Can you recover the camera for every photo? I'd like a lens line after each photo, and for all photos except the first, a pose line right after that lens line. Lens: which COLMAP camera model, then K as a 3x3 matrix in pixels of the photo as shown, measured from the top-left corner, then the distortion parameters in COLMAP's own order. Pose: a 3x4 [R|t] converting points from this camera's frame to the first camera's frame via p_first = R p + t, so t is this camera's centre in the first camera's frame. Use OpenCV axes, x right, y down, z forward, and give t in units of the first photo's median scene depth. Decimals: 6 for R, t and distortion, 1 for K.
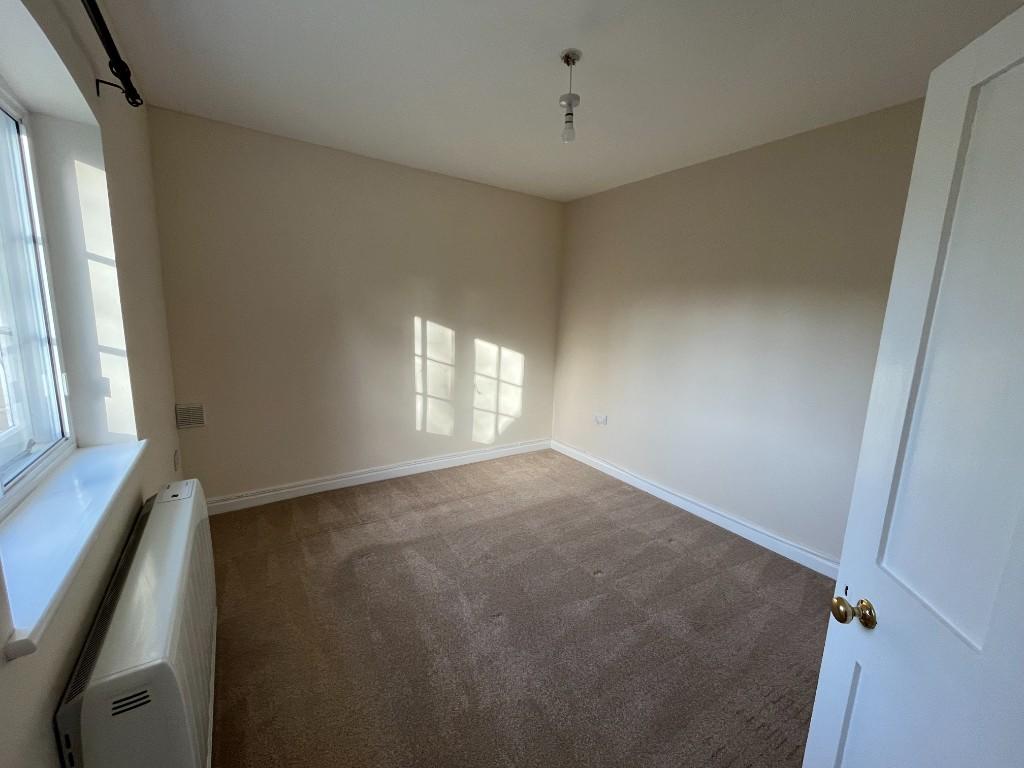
lens RADIAL K [[412.0, 0, 508.0], [0, 412.0, 379.9], [0, 0, 1]] dist [-0.003651, -0.001056]
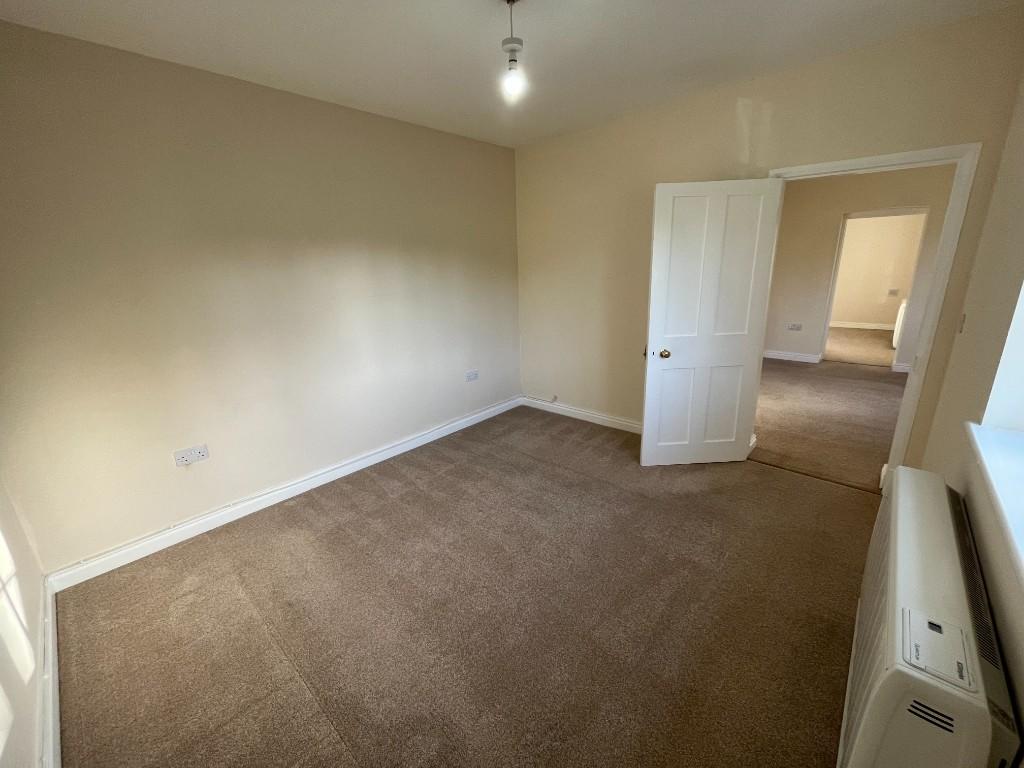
lens RADIAL K [[412.0, 0, 509.6], [0, 412.0, 375.6], [0, 0, 1]] dist [-0.003651, -0.001056]
pose [[-0.241913, -0.278221, 0.929554, -1.424652], [0.190098, 0.925853, 0.326586, -0.422615], [-0.951494, 0.255712, -0.171087, 2.033222]]
